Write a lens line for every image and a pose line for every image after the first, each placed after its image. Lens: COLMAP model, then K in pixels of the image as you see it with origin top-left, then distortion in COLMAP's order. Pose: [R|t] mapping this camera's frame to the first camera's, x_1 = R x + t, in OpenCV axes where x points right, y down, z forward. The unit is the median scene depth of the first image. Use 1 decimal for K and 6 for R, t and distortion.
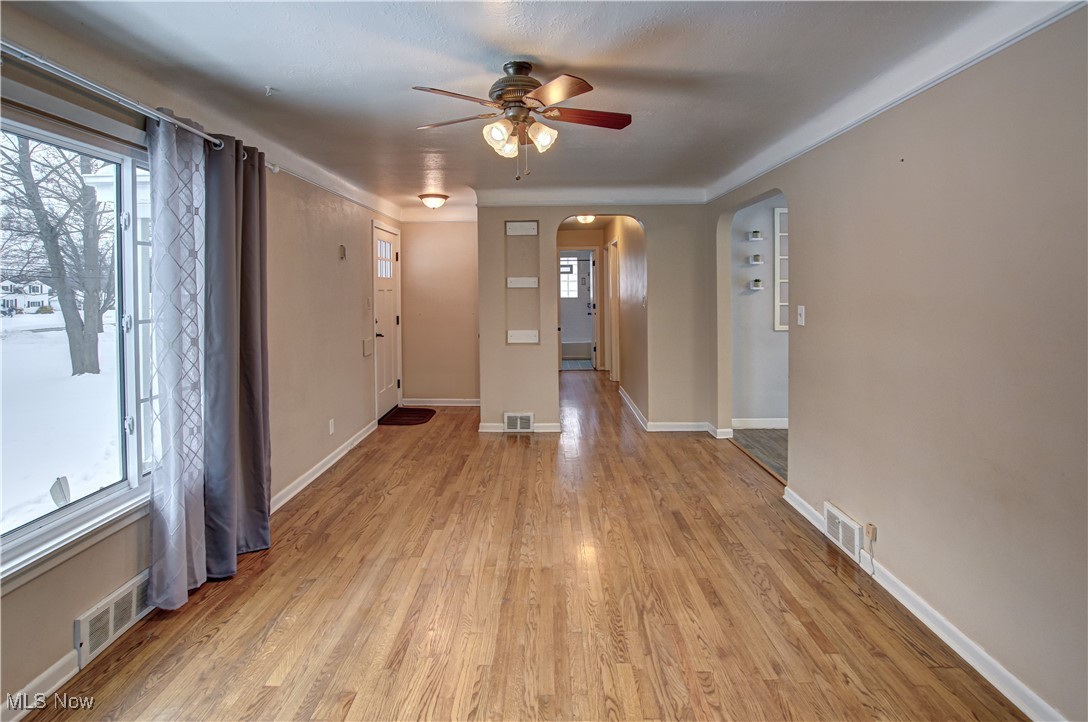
lens RADIAL K [[553.8, 0, 541.7], [0, 553.8, 294.9], [0, 0, 1]] dist [-0.029936, 0.003023]
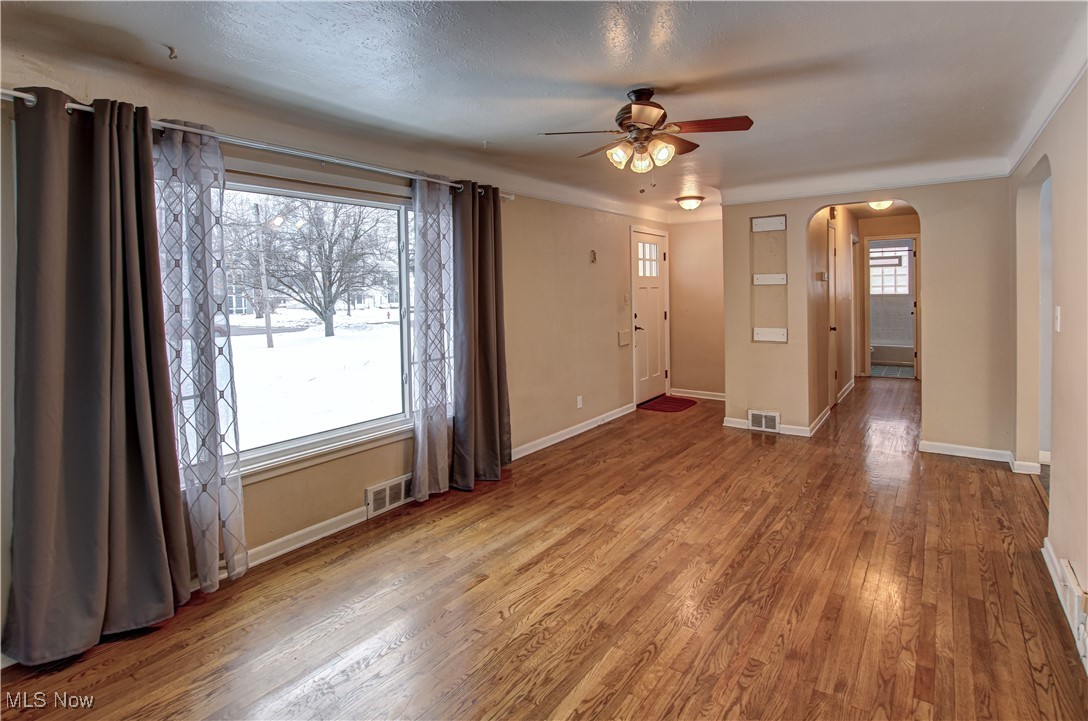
lens RADIAL K [[553.8, 0, 541.7], [0, 553.8, 294.4], [0, 0, 1]] dist [-0.029936, 0.003023]
pose [[0.812554, -0.001031, -0.582885, 0.439570], [0.004263, 0.999982, 0.004175, -0.002536], [0.582871, -0.005877, 0.812544, -0.051073]]
